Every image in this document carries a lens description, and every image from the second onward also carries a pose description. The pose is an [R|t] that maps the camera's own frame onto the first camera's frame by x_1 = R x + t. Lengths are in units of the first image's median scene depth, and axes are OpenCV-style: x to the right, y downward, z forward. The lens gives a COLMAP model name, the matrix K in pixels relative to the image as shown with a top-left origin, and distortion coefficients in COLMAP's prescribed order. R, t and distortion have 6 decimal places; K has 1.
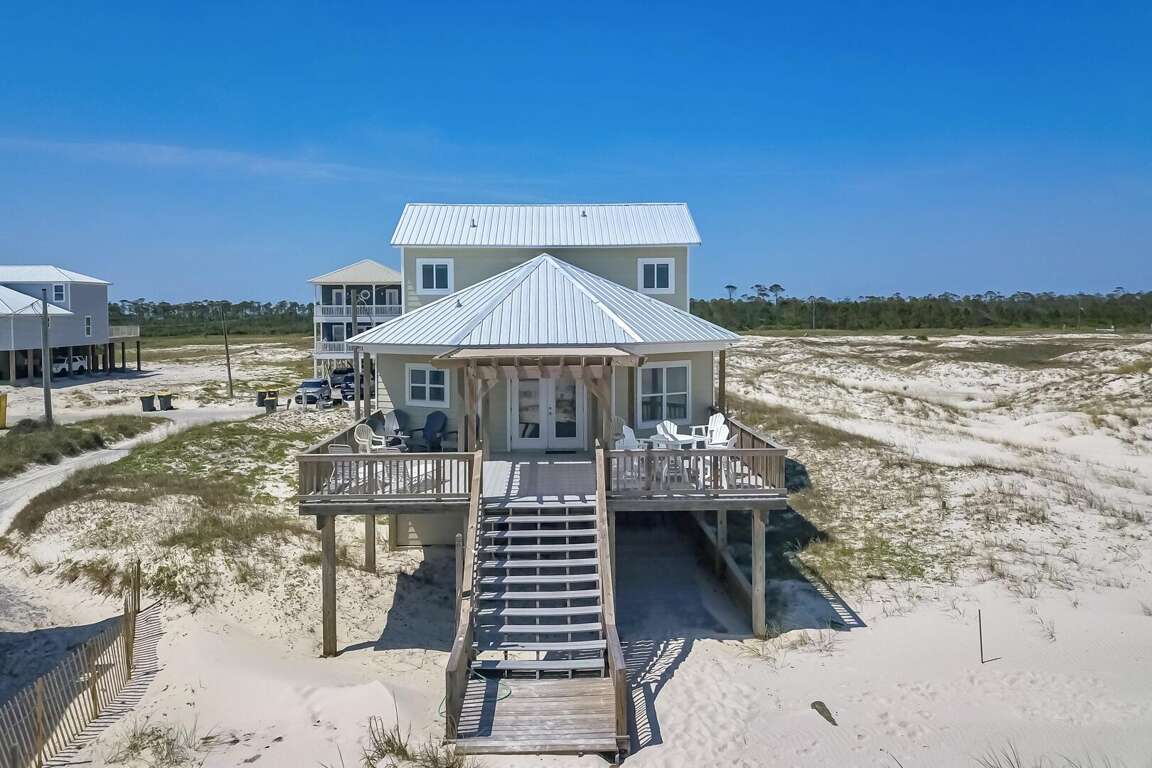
lens RADIAL K [[862.1, 0, 575.7], [0, 862.1, 388.2], [0, 0, 1]] dist [0.058930, 0.007758]
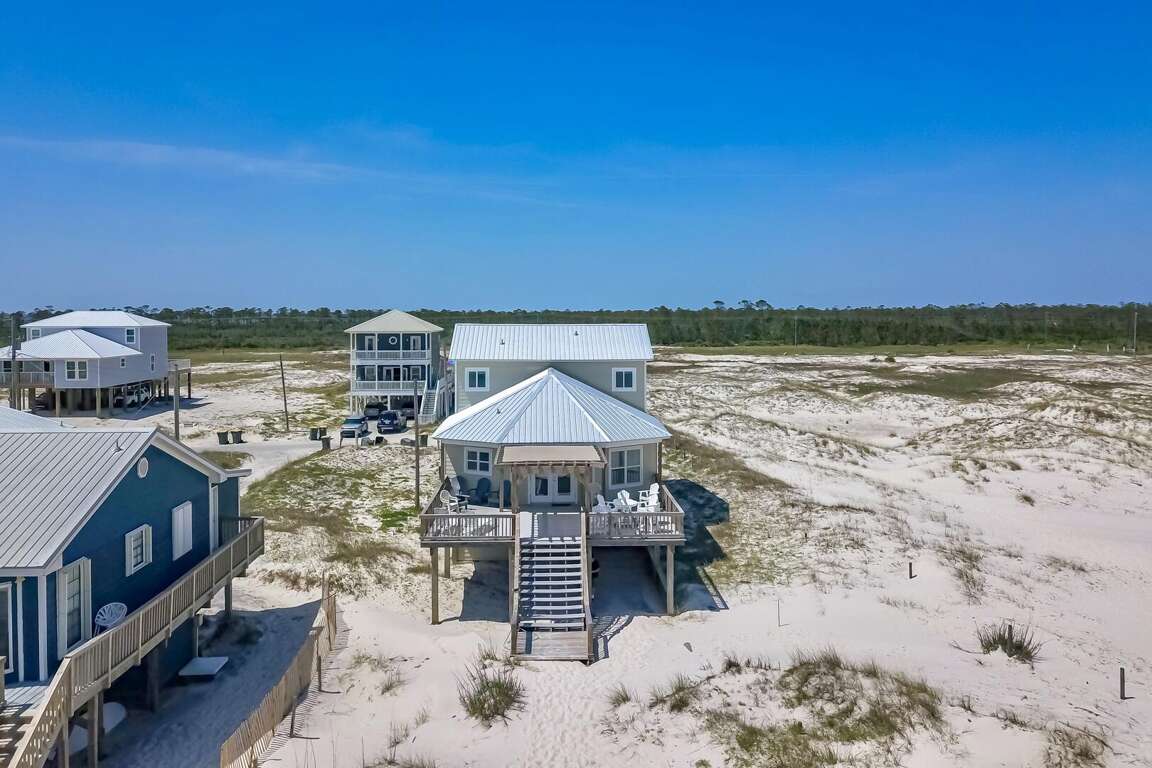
lens RADIAL K [[862.1, 0, 575.8], [0, 862.1, 378.6], [0, 0, 1]] dist [0.058930, 0.007758]
pose [[0.999962, 0.005342, 0.006927, -0.001686], [-0.005245, 0.999890, -0.013877, -0.132131], [-0.007000, 0.013840, 0.999880, -0.593873]]
